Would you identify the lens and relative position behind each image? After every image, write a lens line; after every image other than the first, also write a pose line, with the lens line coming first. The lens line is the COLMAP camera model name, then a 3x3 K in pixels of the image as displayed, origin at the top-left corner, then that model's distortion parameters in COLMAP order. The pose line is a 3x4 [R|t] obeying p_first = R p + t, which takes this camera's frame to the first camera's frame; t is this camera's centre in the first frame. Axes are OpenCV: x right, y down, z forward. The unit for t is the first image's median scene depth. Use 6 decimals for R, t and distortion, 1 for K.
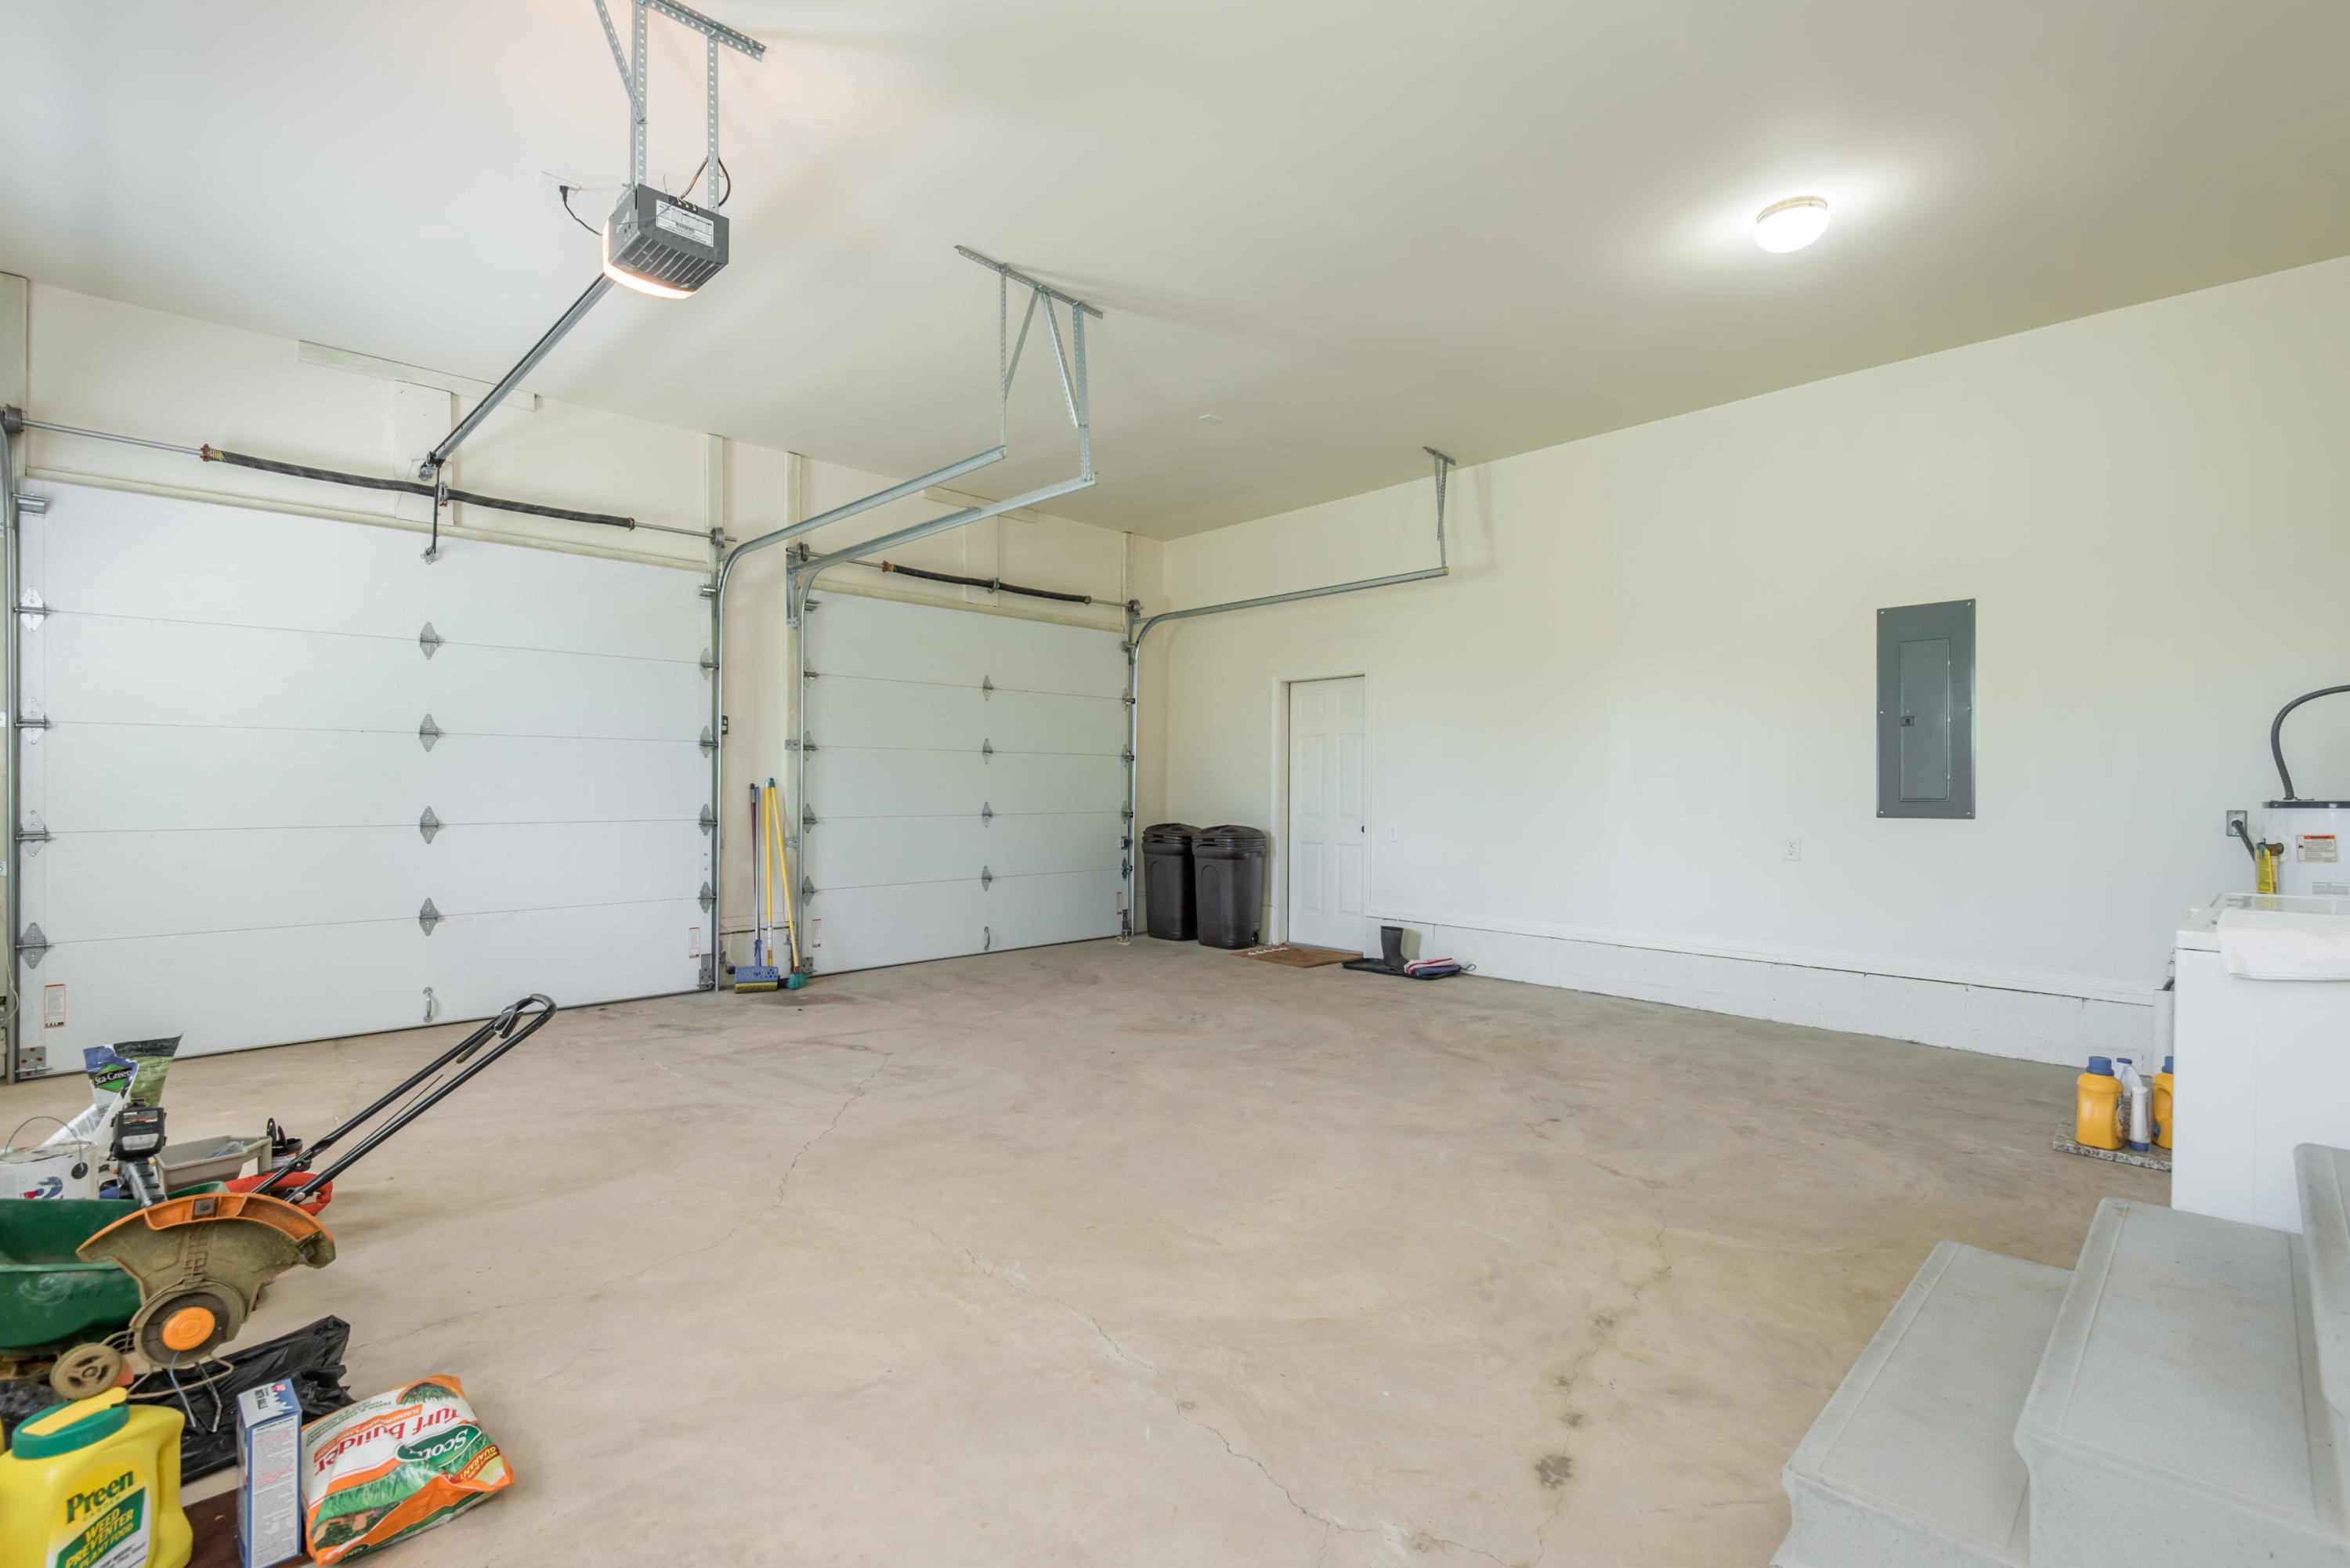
lens RADIAL K [[1054.3, 0, 1181.2], [0, 1054.3, 787.7], [0, 0, 1]] dist [0.013757, -0.002461]
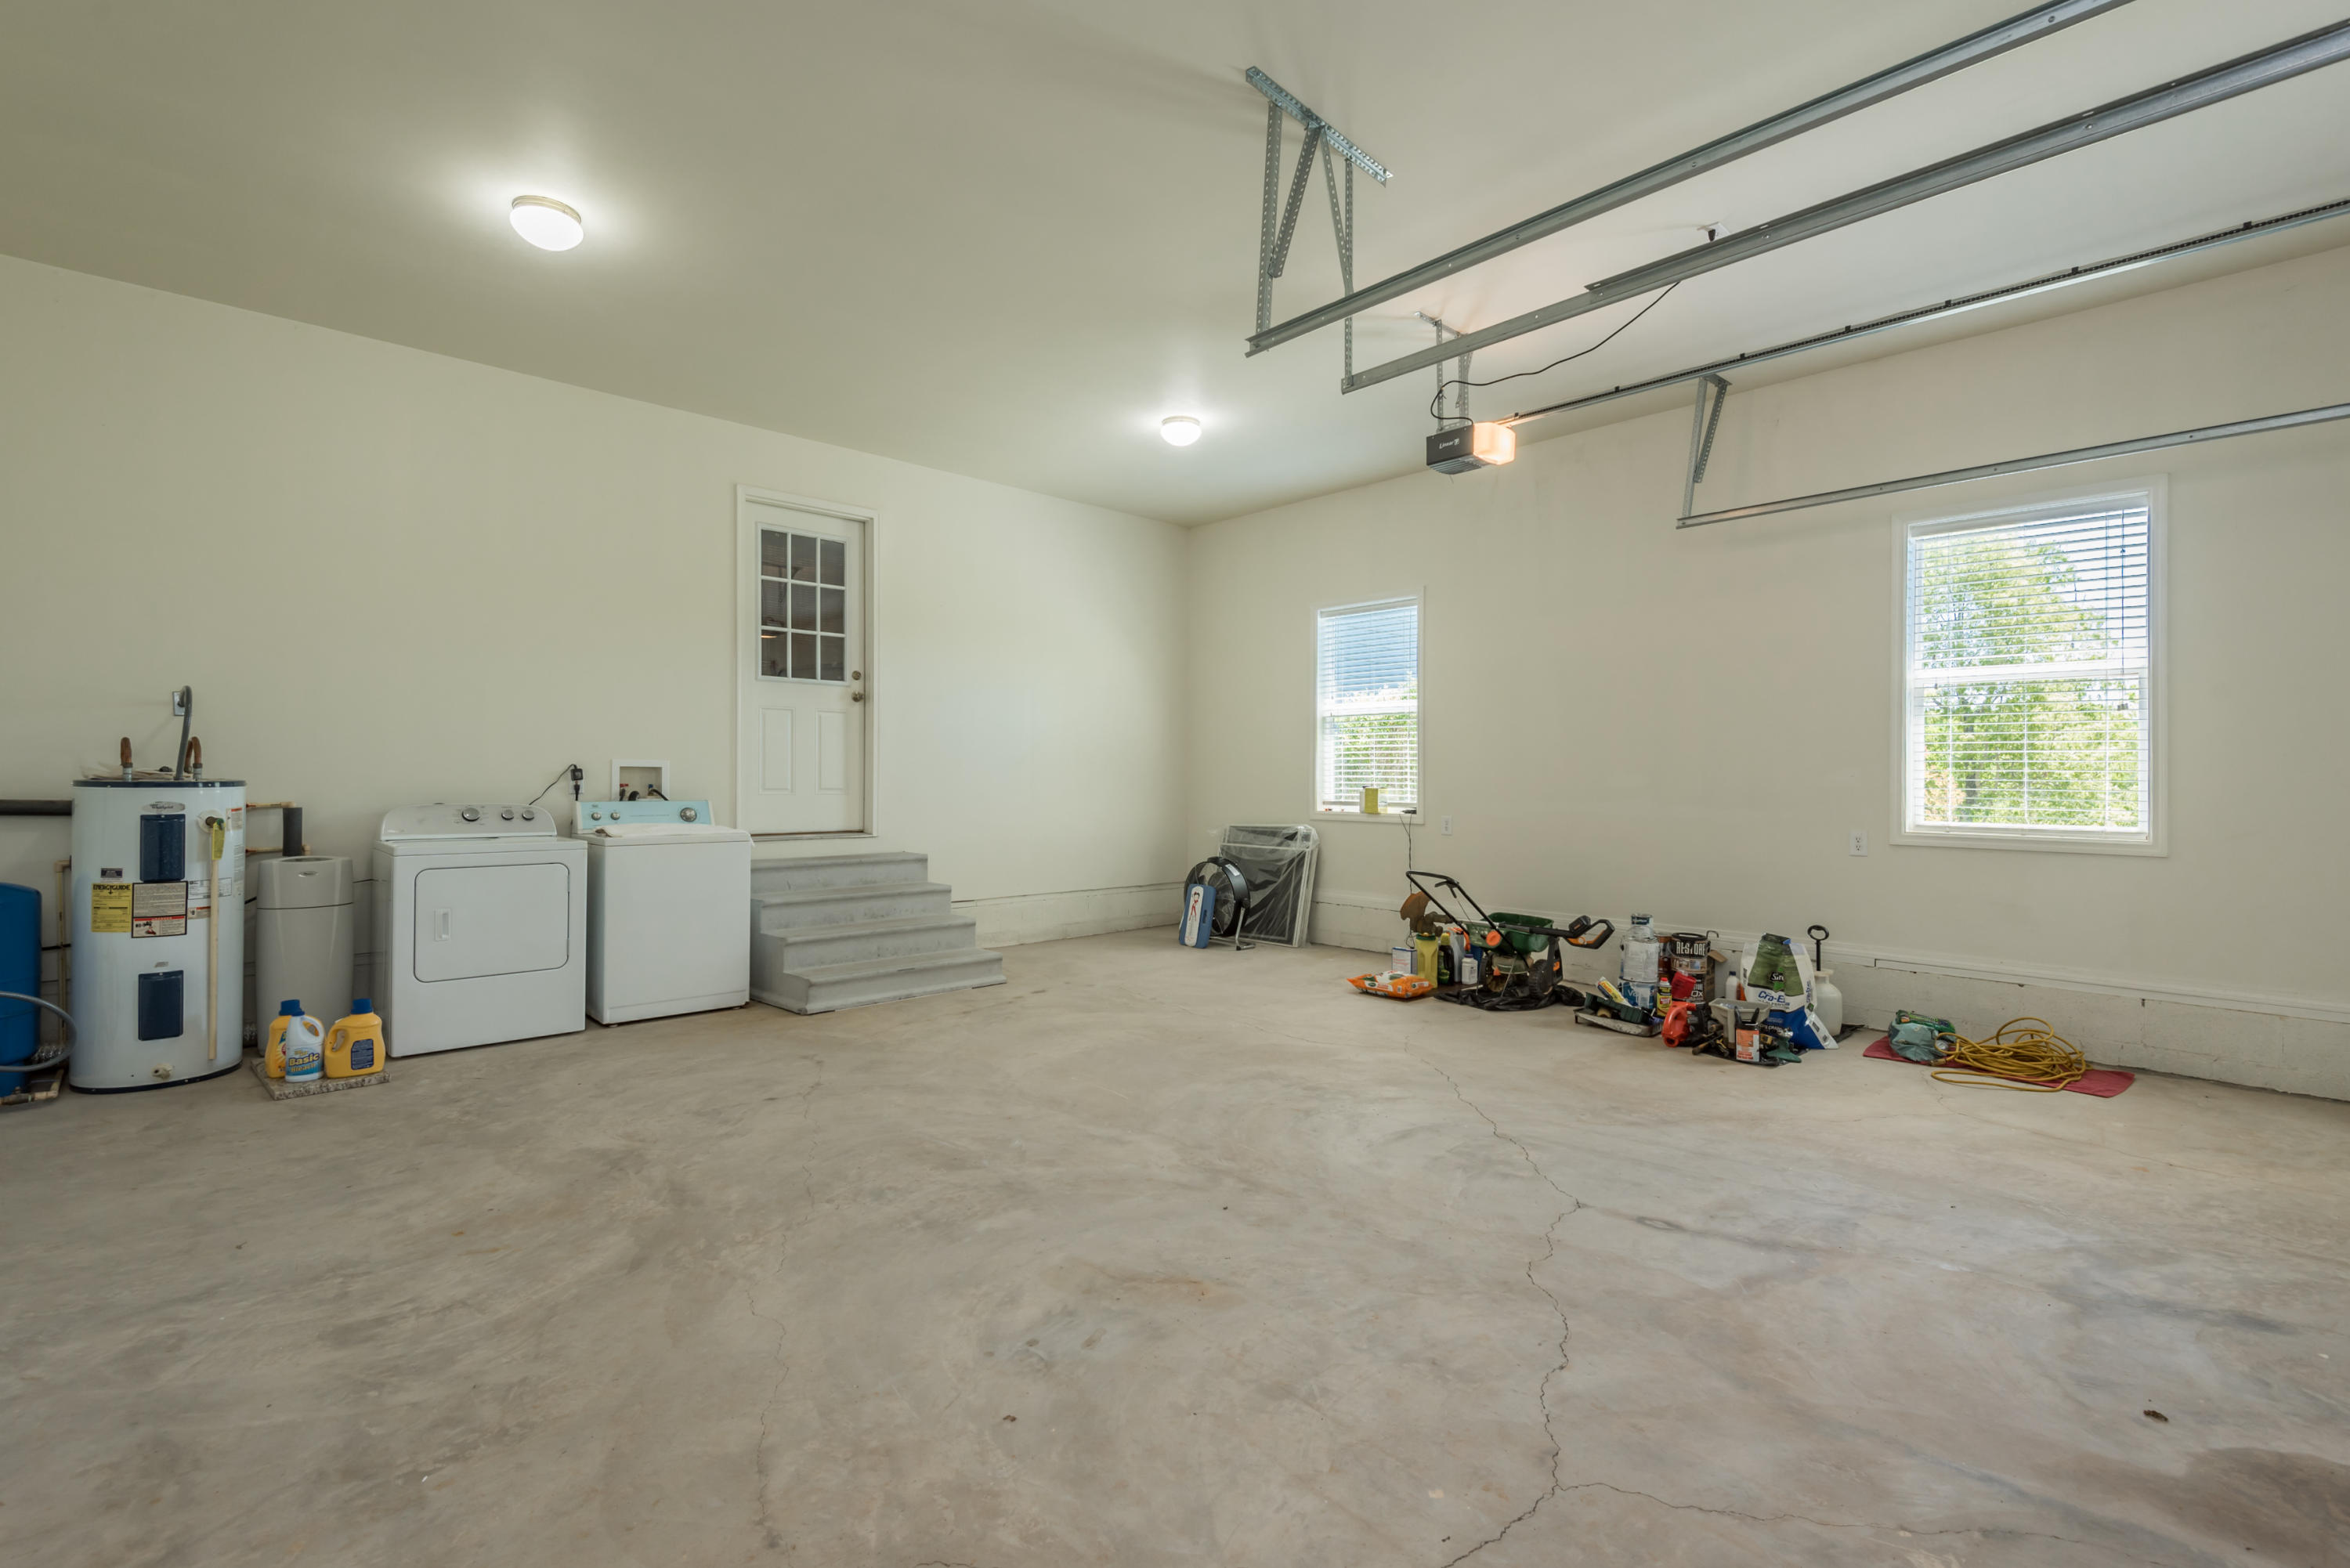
lens RADIAL K [[1054.3, 0, 1170.1], [0, 1054.3, 782.5], [0, 0, 1]] dist [0.013757, -0.002461]
pose [[-0.999640, -0.009889, 0.024952, -0.053084], [-0.009912, 0.999951, -0.000822, 0.004088], [-0.024943, -0.001069, -0.999688, 1.887619]]
